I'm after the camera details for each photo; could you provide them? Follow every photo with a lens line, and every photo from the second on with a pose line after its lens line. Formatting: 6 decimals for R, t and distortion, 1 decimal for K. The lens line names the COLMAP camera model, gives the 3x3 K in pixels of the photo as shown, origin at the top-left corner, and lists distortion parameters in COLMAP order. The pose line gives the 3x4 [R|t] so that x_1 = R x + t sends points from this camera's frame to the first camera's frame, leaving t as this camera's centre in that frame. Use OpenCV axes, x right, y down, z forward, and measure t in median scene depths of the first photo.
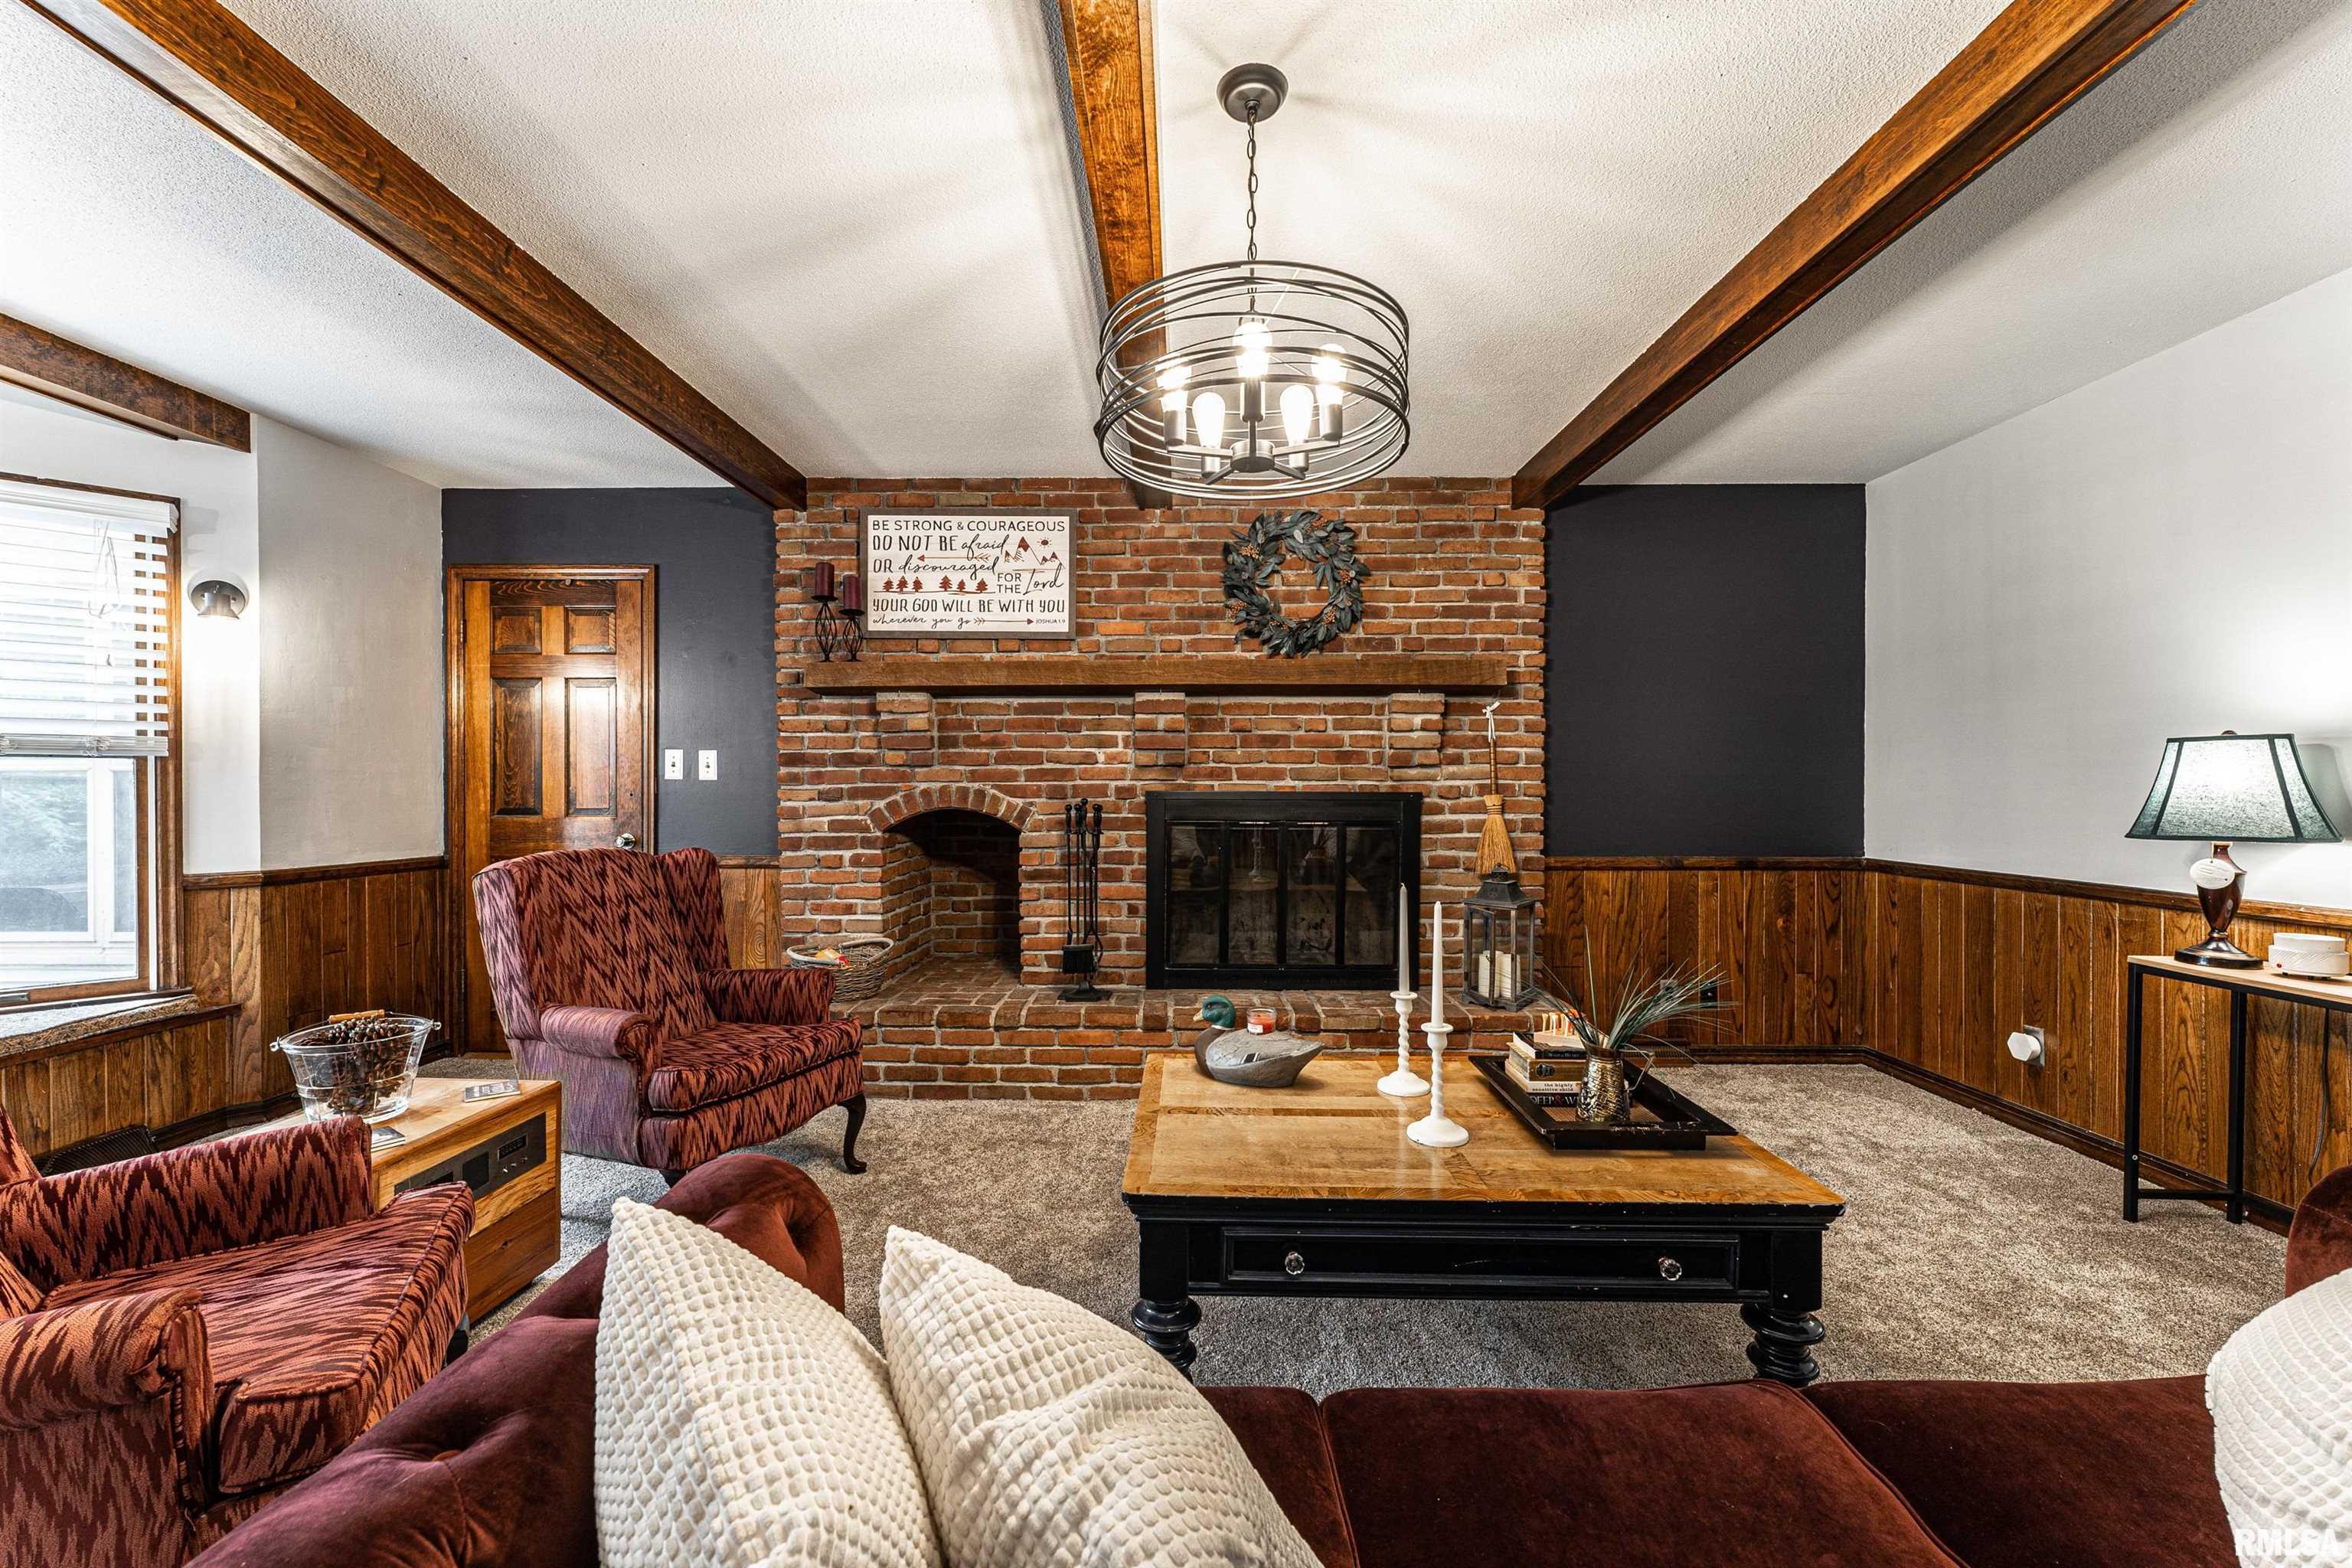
lens RADIAL K [[950.2, 0, 1179.5], [0, 950.2, 788.6], [0, 0, 1]] dist [0.015659, -0.000147]
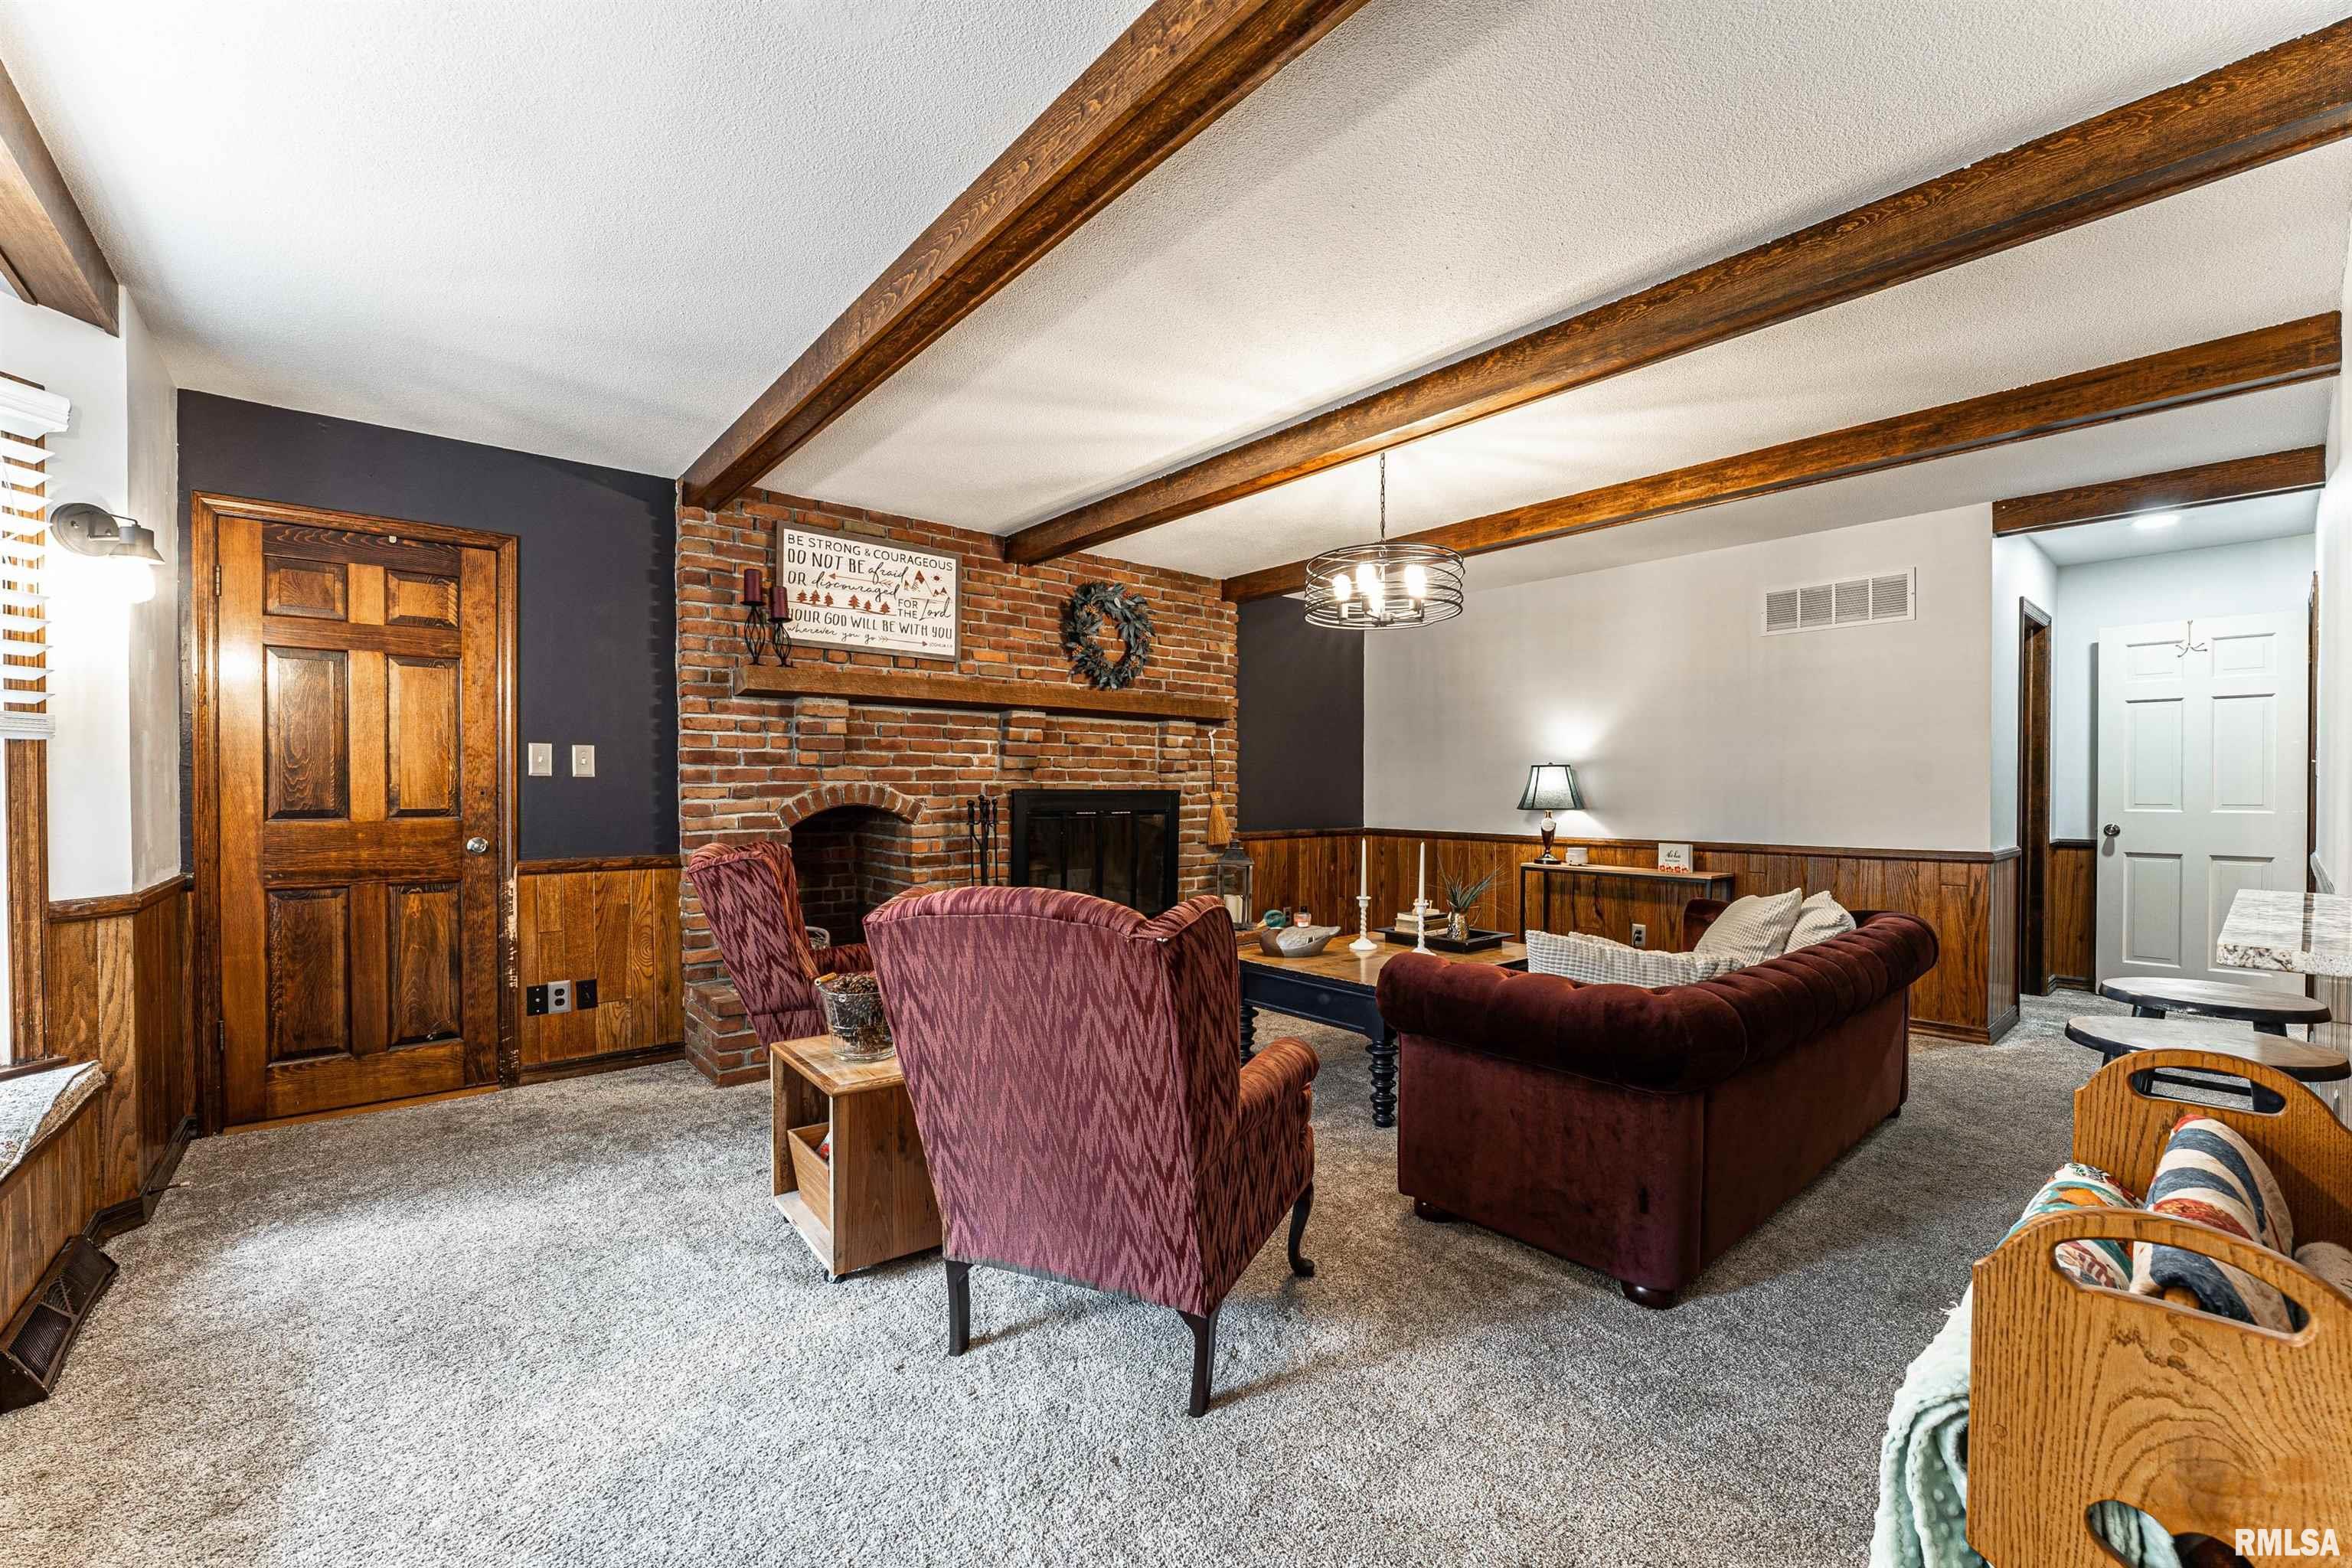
lens RADIAL K [[950.2, 0, 1182.9], [0, 950.2, 791.6], [0, 0, 1]] dist [0.015659, -0.000147]
pose [[0.755574, -0.001485, 0.655062, -0.680698], [-0.000409, 0.999996, 0.002740, 0.002454], [-0.655064, -0.002338, 0.755570, -0.091053]]
